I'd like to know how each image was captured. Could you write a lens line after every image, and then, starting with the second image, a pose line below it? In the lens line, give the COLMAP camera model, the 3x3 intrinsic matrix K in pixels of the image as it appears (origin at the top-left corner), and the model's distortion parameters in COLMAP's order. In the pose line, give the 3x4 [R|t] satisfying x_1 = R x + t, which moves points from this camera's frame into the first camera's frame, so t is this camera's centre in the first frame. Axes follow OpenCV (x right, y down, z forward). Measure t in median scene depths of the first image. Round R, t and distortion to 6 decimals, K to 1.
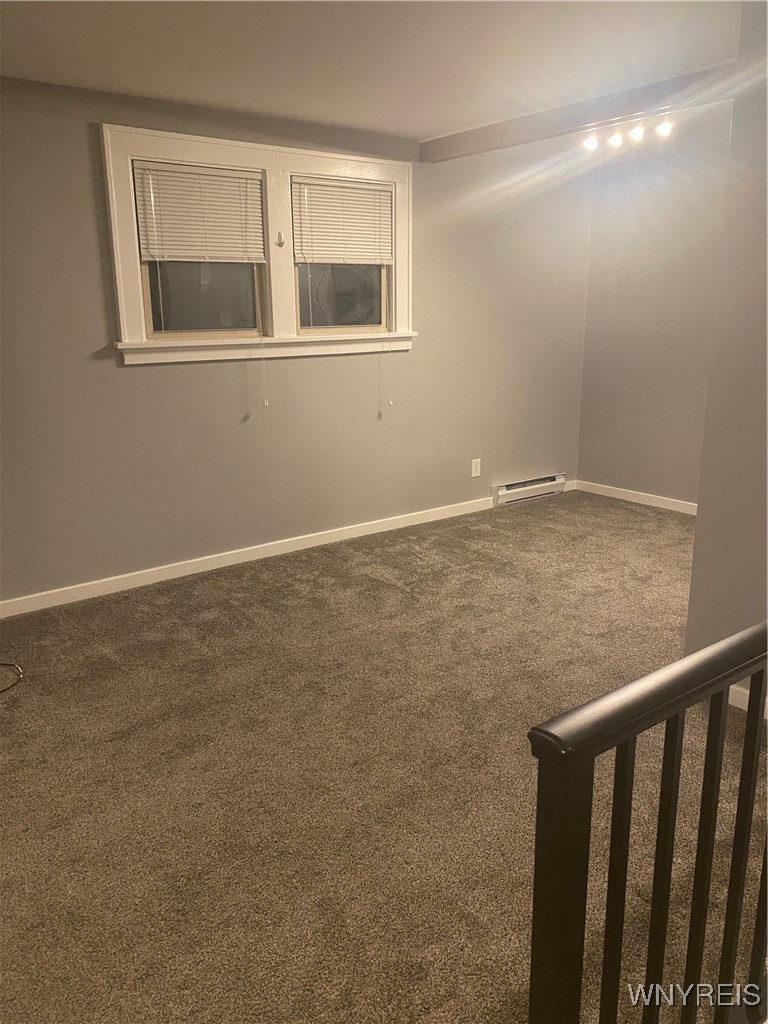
lens RADIAL K [[774.9, 0, 383.9], [0, 774.9, 511.7], [0, 0, 1]] dist [0.041291, 0.001814]
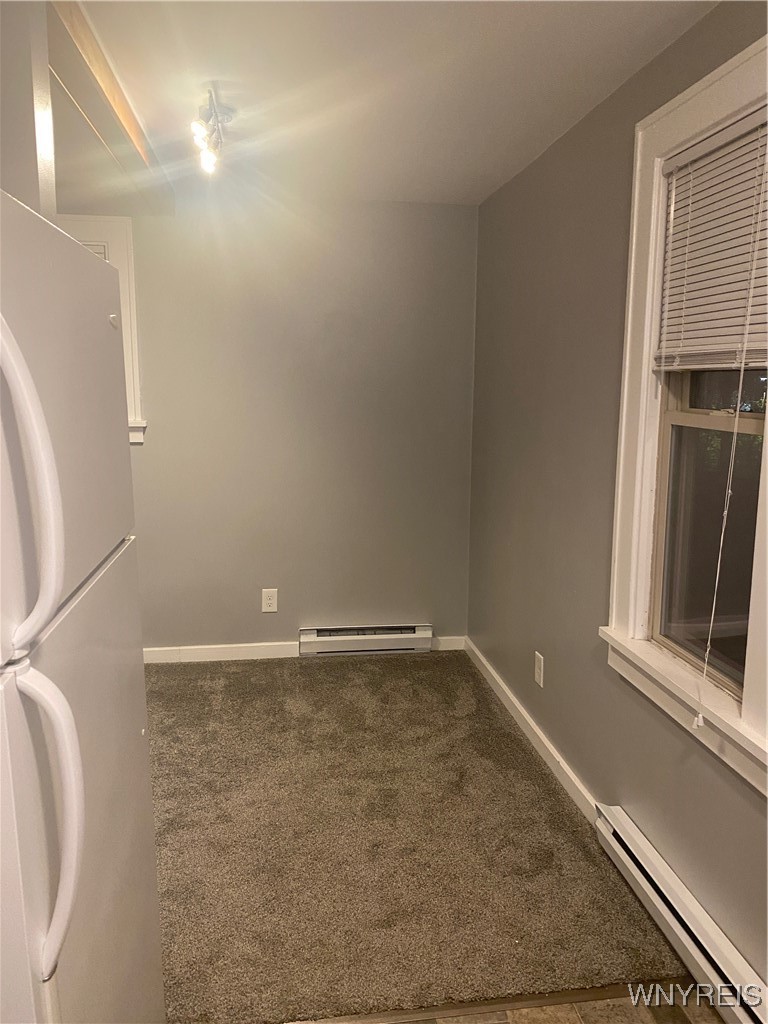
lens RADIAL K [[774.9, 0, 382.9], [0, 774.9, 511.2], [0, 0, 1]] dist [0.041291, 0.001814]
pose [[0.871562, 0.089934, -0.481966, 0.555715], [-0.135382, 0.988958, -0.060281, -0.108923], [0.471223, 0.117788, 0.874114, 0.374819]]
